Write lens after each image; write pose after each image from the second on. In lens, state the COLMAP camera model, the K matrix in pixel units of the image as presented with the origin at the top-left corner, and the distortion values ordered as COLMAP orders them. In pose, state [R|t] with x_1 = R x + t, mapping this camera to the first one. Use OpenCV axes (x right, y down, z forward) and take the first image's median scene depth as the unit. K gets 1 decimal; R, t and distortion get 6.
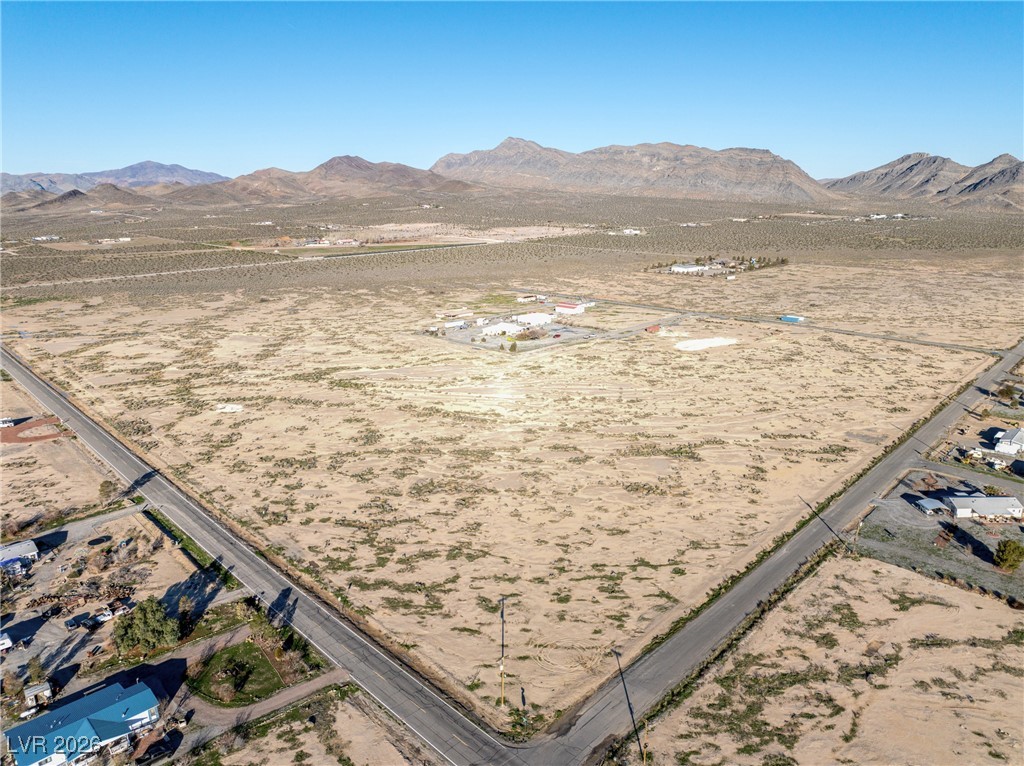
lens RADIAL K [[716.5, 0, 521.0], [0, 716.5, 379.9], [0, 0, 1]] dist [-0.022036, -0.033351]
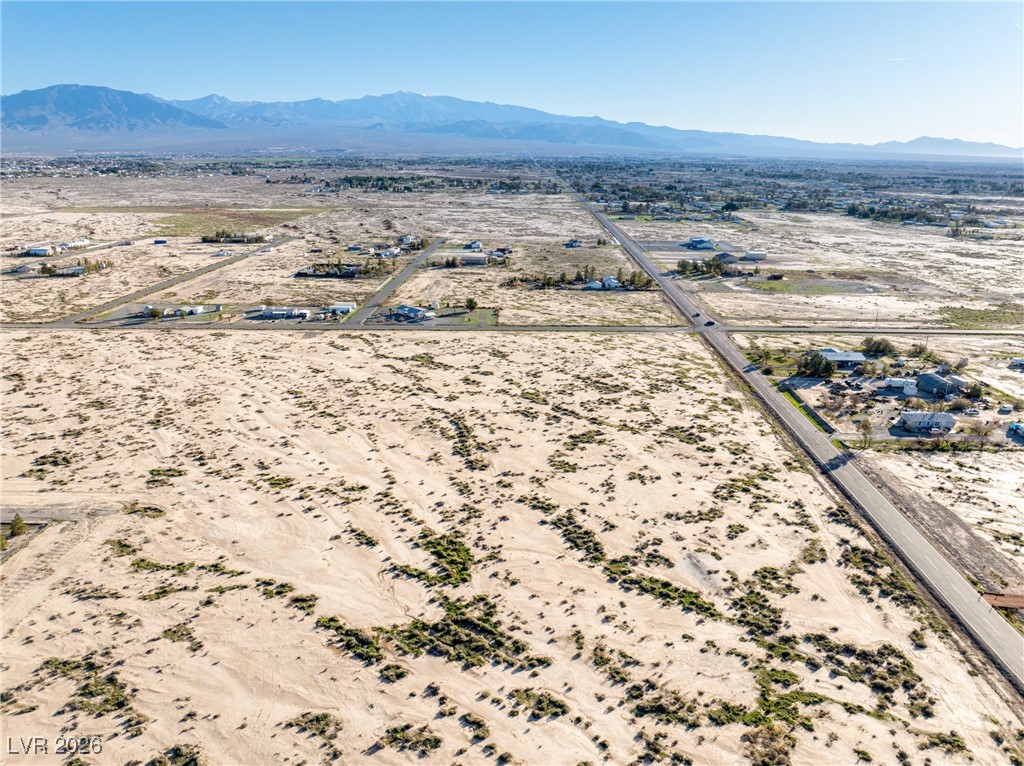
lens RADIAL K [[723.0, 0, 519.0], [0, 723.0, 380.7], [0, 0, 1]] dist [-0.039706, 0.005341]
pose [[-0.694420, -0.218502, 0.685593, -0.709664], [0.177146, 0.871546, 0.457193, -0.377729], [-0.697424, 0.438935, -0.566512, 1.459740]]
